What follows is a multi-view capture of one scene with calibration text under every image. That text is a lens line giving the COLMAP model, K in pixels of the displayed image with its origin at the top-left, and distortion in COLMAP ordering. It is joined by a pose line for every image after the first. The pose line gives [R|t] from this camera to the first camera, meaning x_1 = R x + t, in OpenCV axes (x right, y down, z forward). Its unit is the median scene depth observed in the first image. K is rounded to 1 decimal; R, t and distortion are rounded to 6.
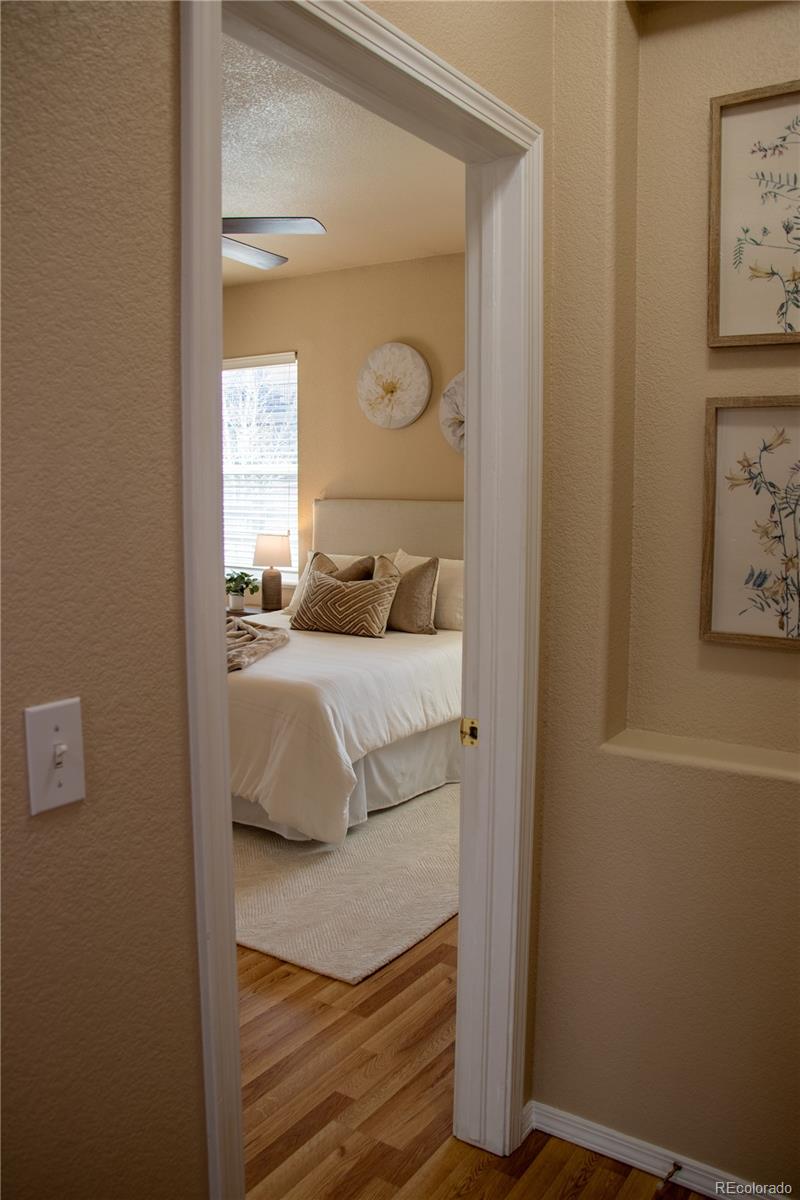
lens RADIAL K [[985.4, 0, 400.9], [0, 985.4, 599.7], [0, 0, 1]] dist [-0.176827, 0.133103]
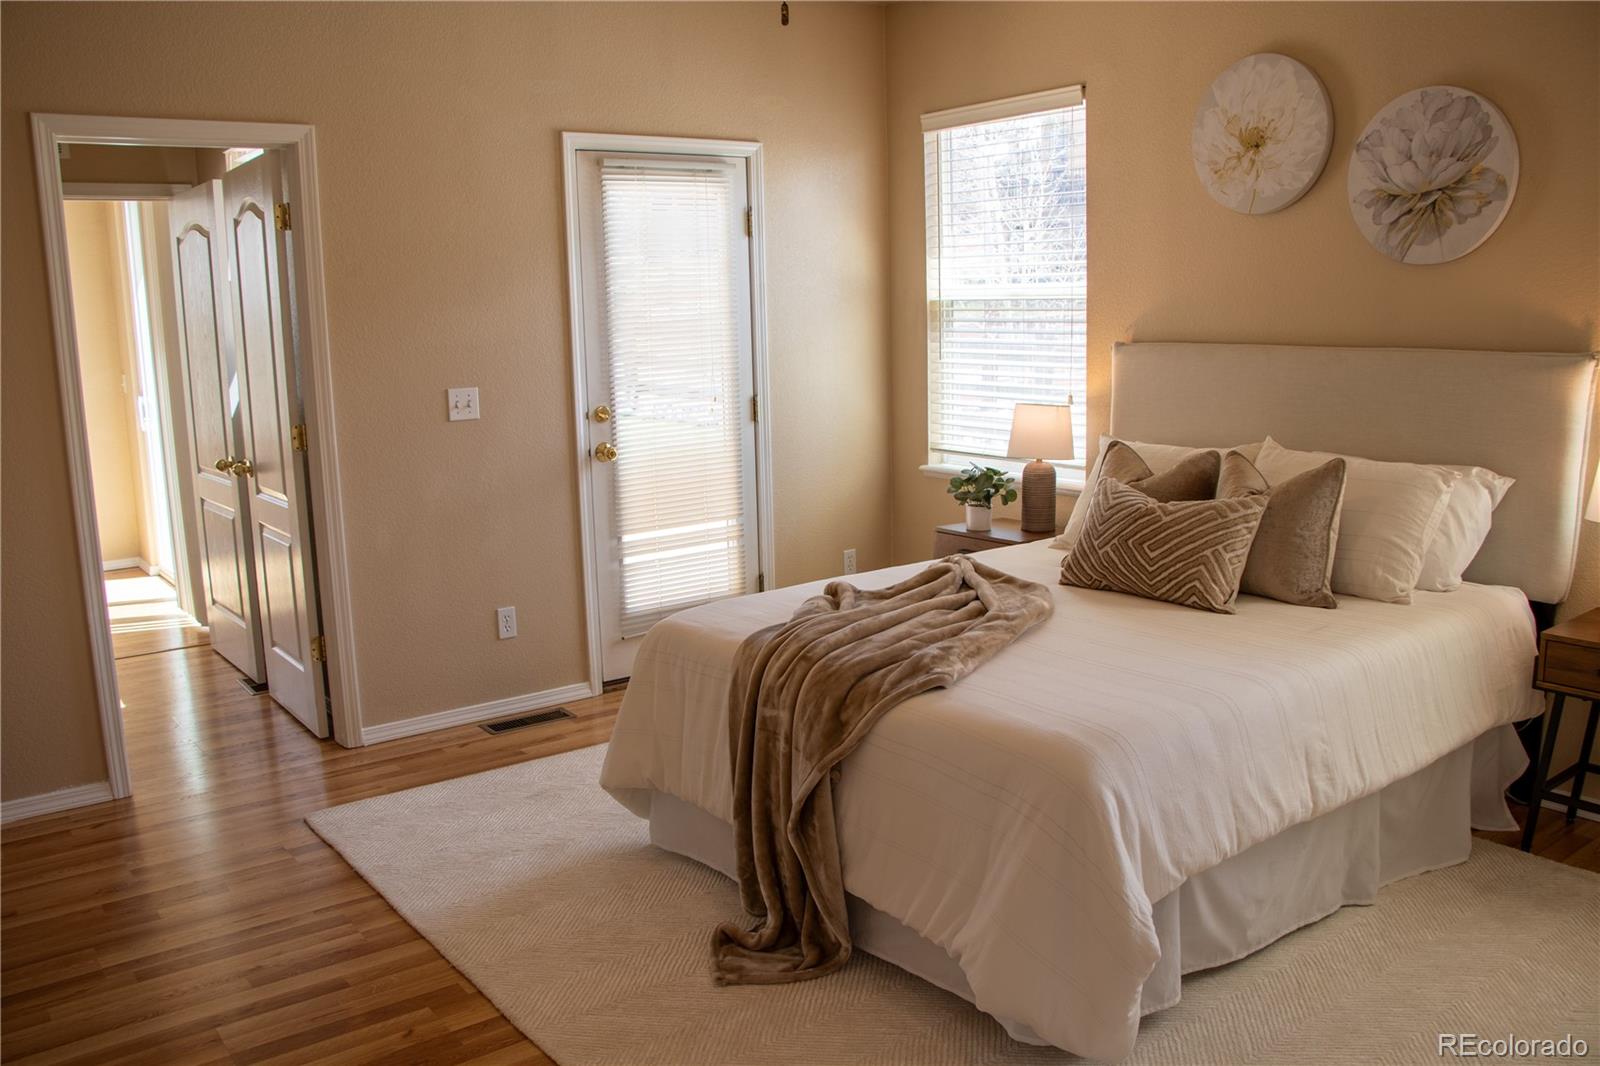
lens RADIAL K [[1313.9, 0, 795.5], [0, 1313.9, 541.3], [0, 0, 1]] dist [-0.176827, 0.133103]
pose [[0.941640, 0.032914, -0.335010, -0.007876], [-0.012941, 0.998012, 0.061679, -0.037302], [0.336374, -0.053744, 0.940194, 0.268015]]
